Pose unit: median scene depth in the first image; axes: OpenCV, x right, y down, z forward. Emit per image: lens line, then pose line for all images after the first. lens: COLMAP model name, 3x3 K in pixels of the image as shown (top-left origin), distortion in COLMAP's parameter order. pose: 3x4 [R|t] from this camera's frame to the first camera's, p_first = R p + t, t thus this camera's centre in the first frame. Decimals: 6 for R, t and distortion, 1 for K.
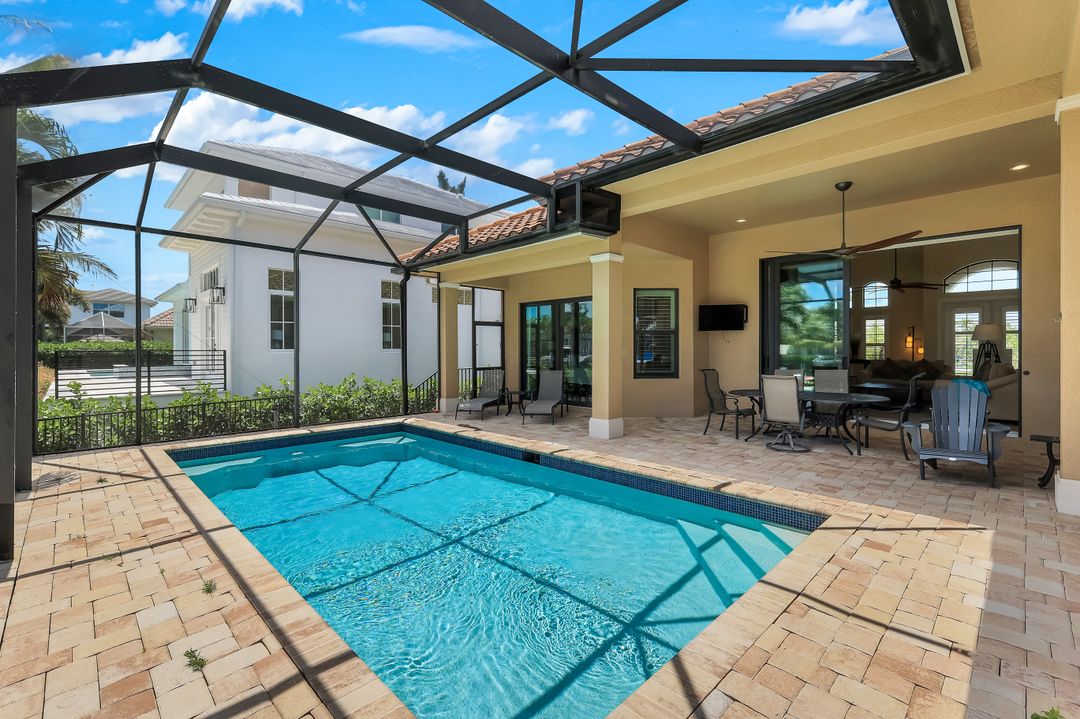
lens RADIAL K [[473.0, 0, 540.5], [0, 473.0, 351.4], [0, 0, 1]] dist [0.001403, 0.000475]
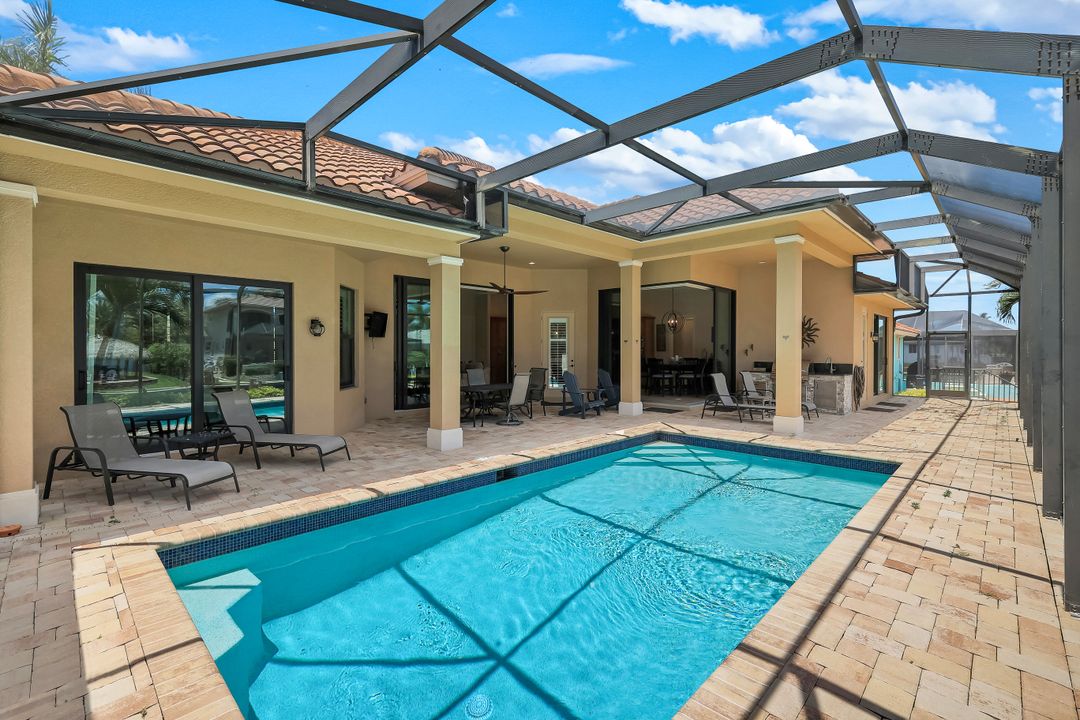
lens RADIAL K [[473.0, 0, 540.5], [0, 473.0, 351.9], [0, 0, 1]] dist [0.001403, 0.000475]
pose [[0.001227, -0.010662, 0.999942, -1.664320], [0.012753, 0.999862, 0.010645, -0.042479], [-0.999918, 0.012739, 0.001363, 1.640234]]
